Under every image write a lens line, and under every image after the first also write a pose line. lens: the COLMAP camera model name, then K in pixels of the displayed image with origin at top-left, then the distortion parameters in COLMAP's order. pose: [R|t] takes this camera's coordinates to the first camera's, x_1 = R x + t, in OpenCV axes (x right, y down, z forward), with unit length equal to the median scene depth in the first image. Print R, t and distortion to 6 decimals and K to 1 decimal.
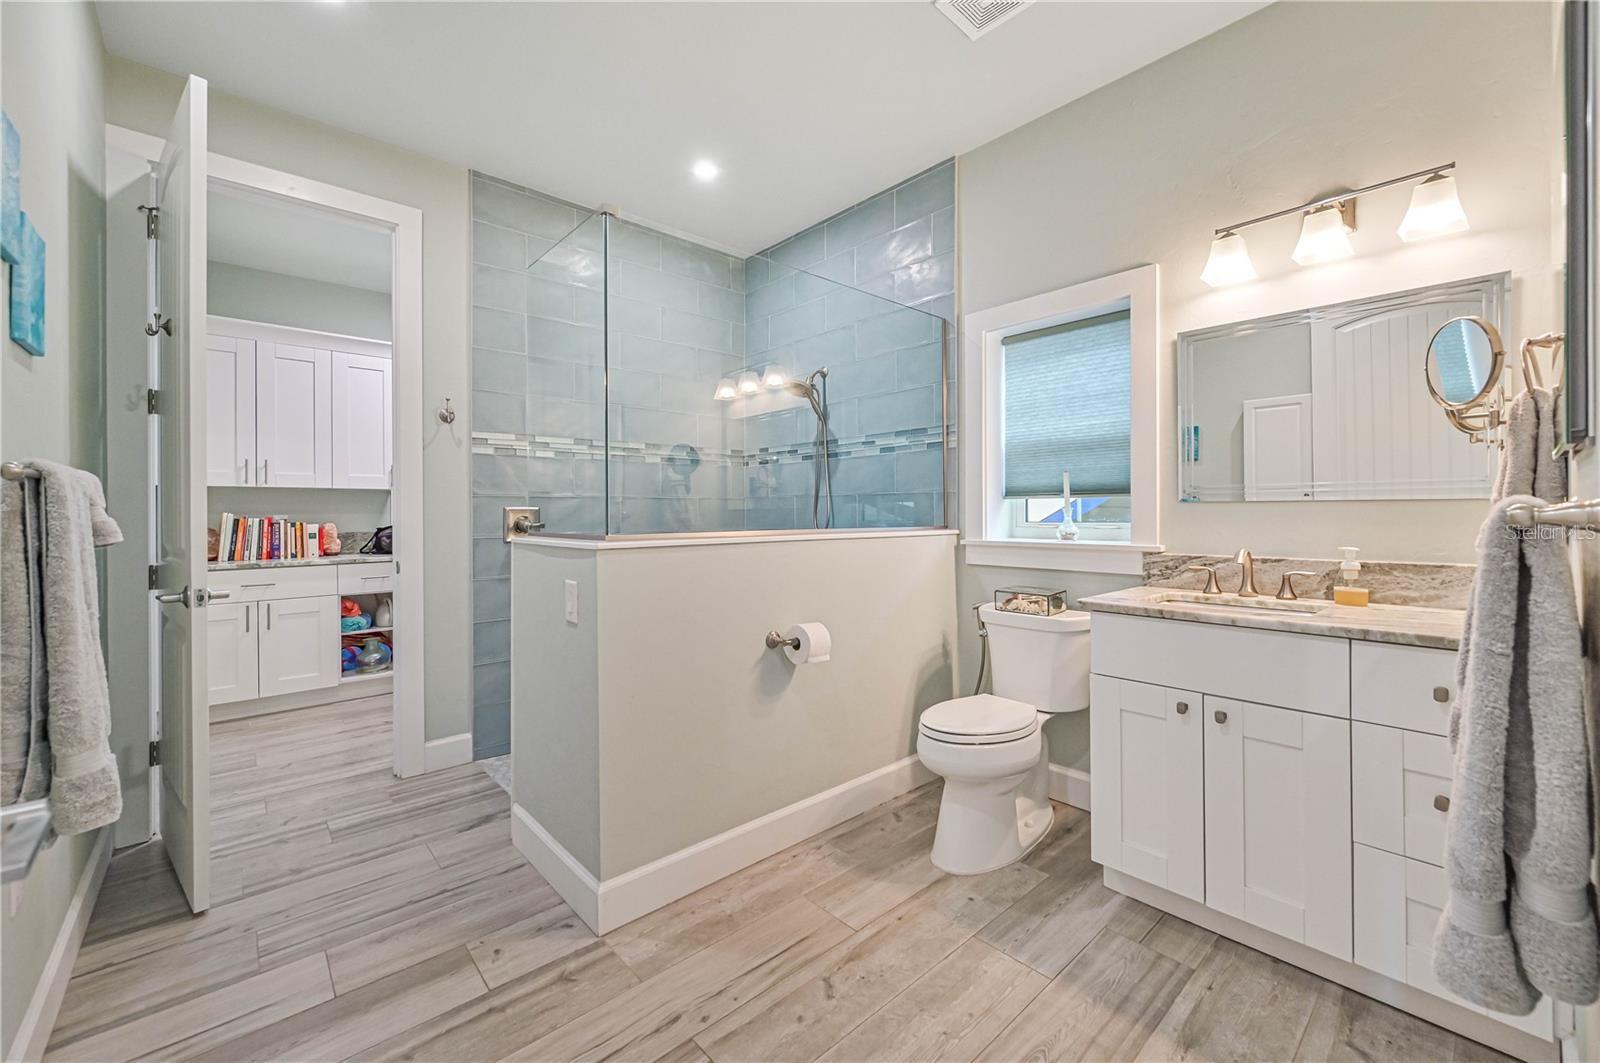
lens RADIAL K [[630.7, 0, 804.3], [0, 630.7, 521.4], [0, 0, 1]] dist [-0.000506, 0.000296]
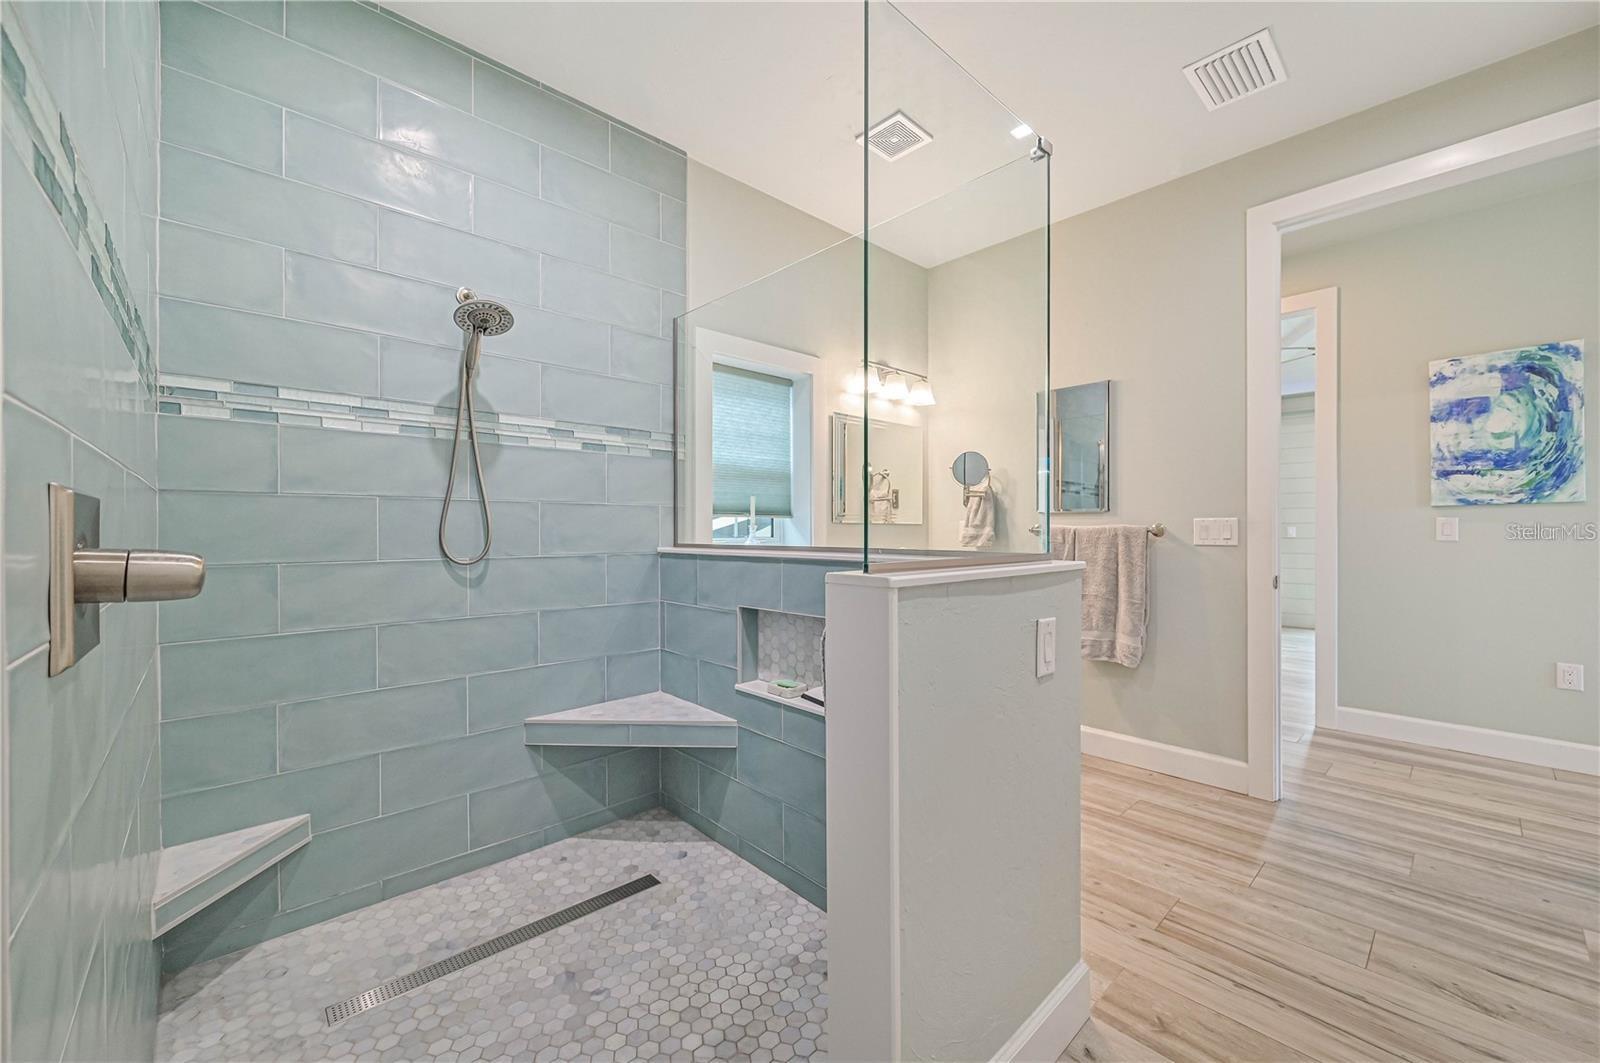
lens RADIAL K [[630.0, 0, 805.5], [0, 630.0, 536.7], [0, 0, 1]] dist [-0.000274, 0.000152]
pose [[-0.015489, -0.003605, 0.999874, -0.784034], [0.015174, 0.999877, 0.003840, -0.003665], [-0.999765, 0.015232, -0.015433, 0.925807]]
